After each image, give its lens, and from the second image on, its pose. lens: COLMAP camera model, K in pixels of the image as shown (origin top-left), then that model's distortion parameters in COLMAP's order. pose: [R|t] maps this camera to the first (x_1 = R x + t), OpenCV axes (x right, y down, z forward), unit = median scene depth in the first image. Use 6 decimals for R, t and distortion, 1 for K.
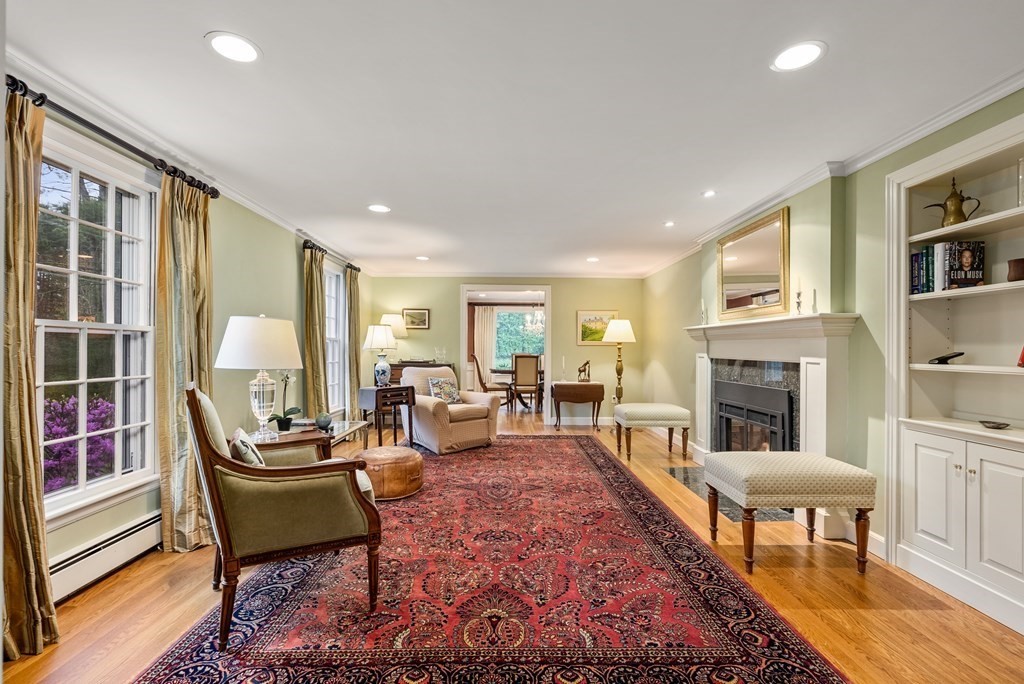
lens RADIAL K [[471.2, 0, 505.6], [0, 471.2, 336.2], [0, 0, 1]] dist [-0.004271, 0.000273]
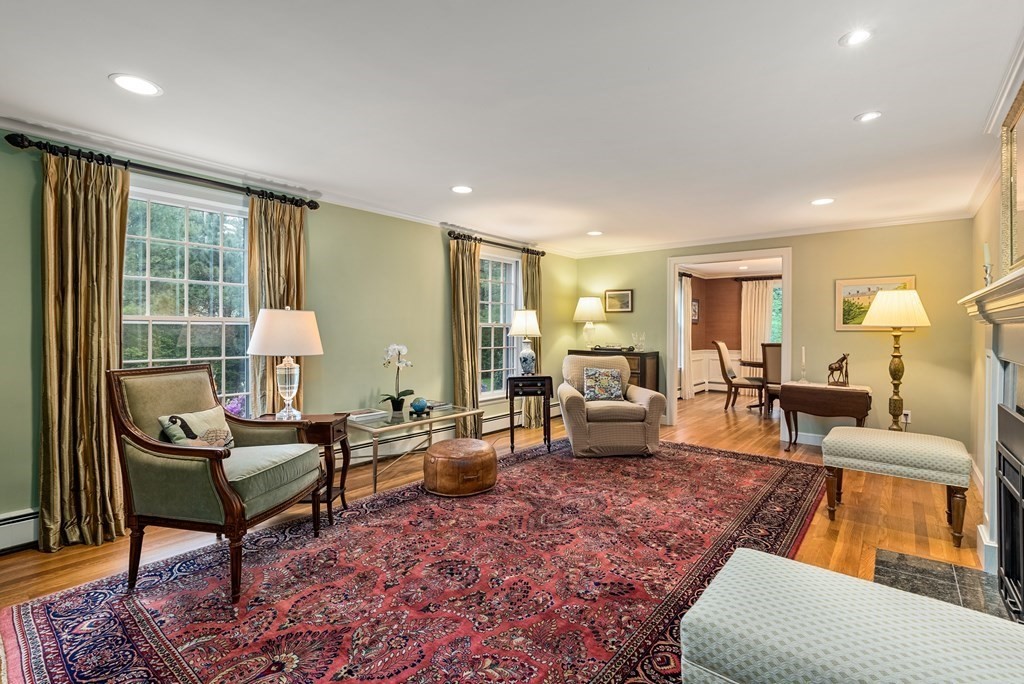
lens RADIAL K [[470.0, 0, 507.0], [0, 470.0, 327.8], [0, 0, 1]] dist [-0.006007, 0.001217]
pose [[0.762504, -0.002044, -0.646980, 0.349139], [0.014299, 0.999804, 0.013693, -0.001791], [0.646825, -0.019692, 0.762384, 0.274077]]
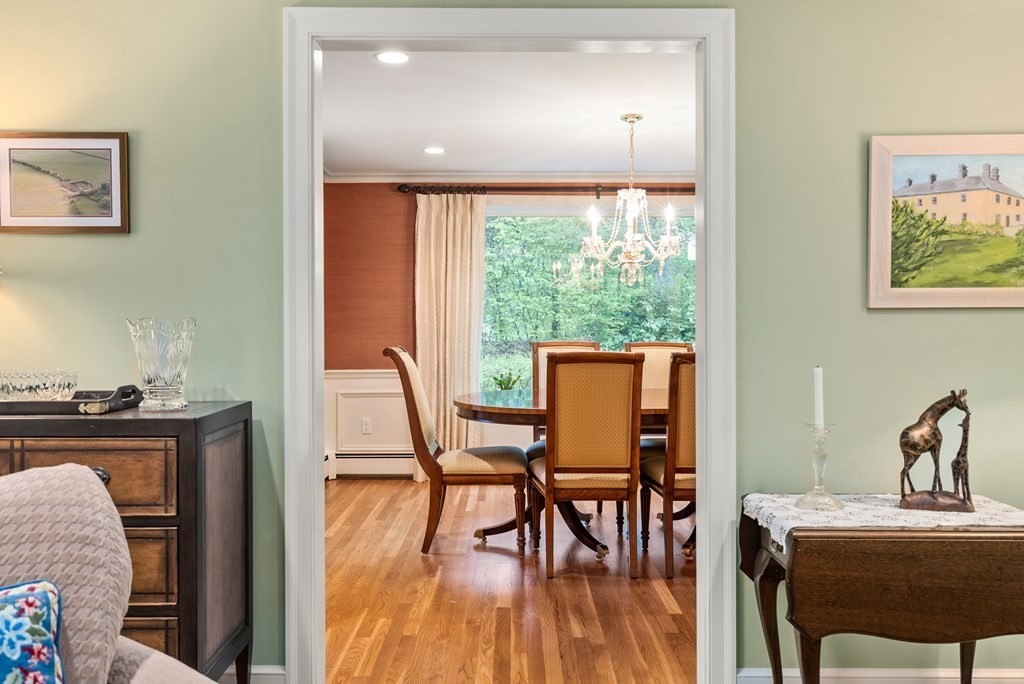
lens RADIAL K [[850.2, 0, 512.0], [0, 850.2, 342.0], [0, 0, 1]] dist [-0.009791, -0.001046]
pose [[0.999971, -0.004478, -0.006179, 0.005784], [0.004753, 0.998959, 0.045375, 0.024577], [0.005969, -0.045403, 0.998951, 0.980237]]
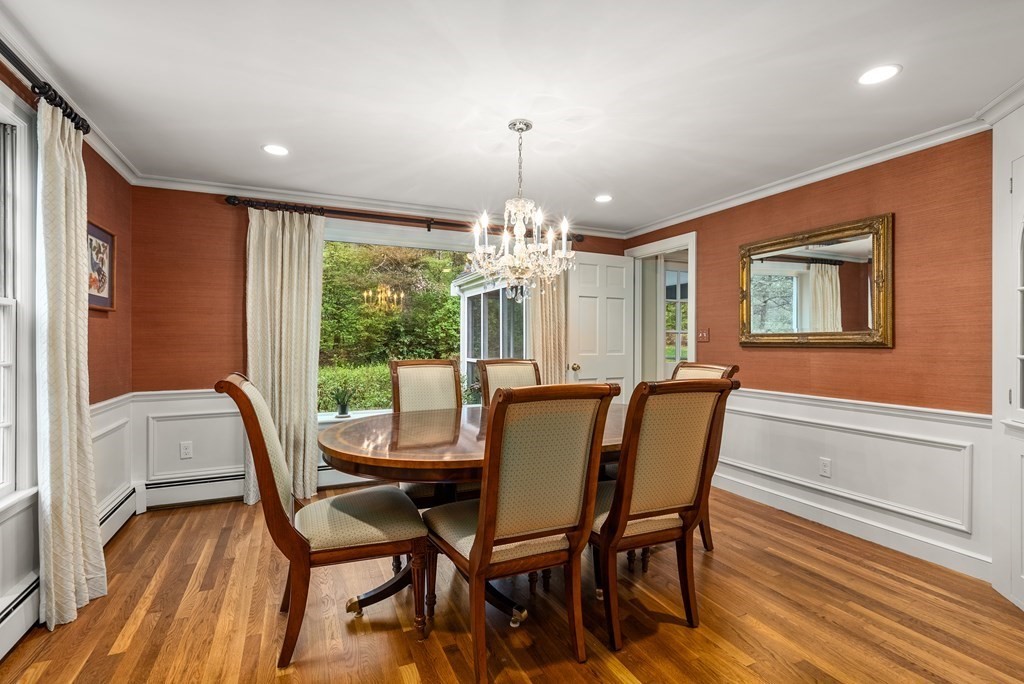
lens RADIAL K [[481.2, 0, 512.0], [0, 481.2, 342.0], [0, 0, 1]] dist [-0.003815, -0.000227]
pose [[0.913484, -0.004136, 0.406854, -0.083435], [-0.008961, 0.999501, 0.030281, 0.031557], [-0.406776, -0.031307, 0.912991, 1.487229]]
